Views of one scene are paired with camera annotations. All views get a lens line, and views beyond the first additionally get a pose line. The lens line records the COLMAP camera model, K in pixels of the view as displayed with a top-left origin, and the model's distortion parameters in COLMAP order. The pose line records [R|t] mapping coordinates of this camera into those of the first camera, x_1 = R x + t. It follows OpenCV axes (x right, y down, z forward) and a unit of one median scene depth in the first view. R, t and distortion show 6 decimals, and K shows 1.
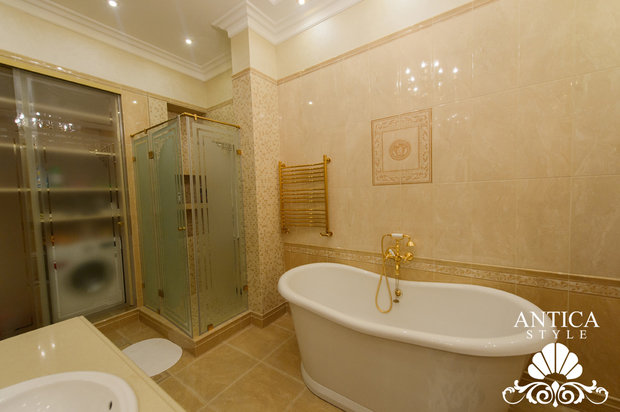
lens RADIAL K [[237.6, 0, 311.7], [0, 237.6, 205.5], [0, 0, 1]] dist [-0.000012, -0.000609]
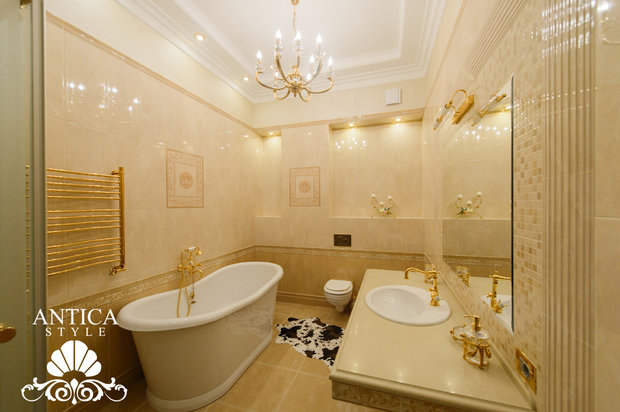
lens RADIAL K [[237.6, 0, 311.1], [0, 237.6, 205.6], [0, 0, 1]] dist [-0.000012, -0.000609]
pose [[-0.294272, 0.032703, 0.955162, -1.008883], [0.066825, 0.997672, -0.013571, -0.040047], [-0.953383, 0.059835, -0.295772, 0.743228]]
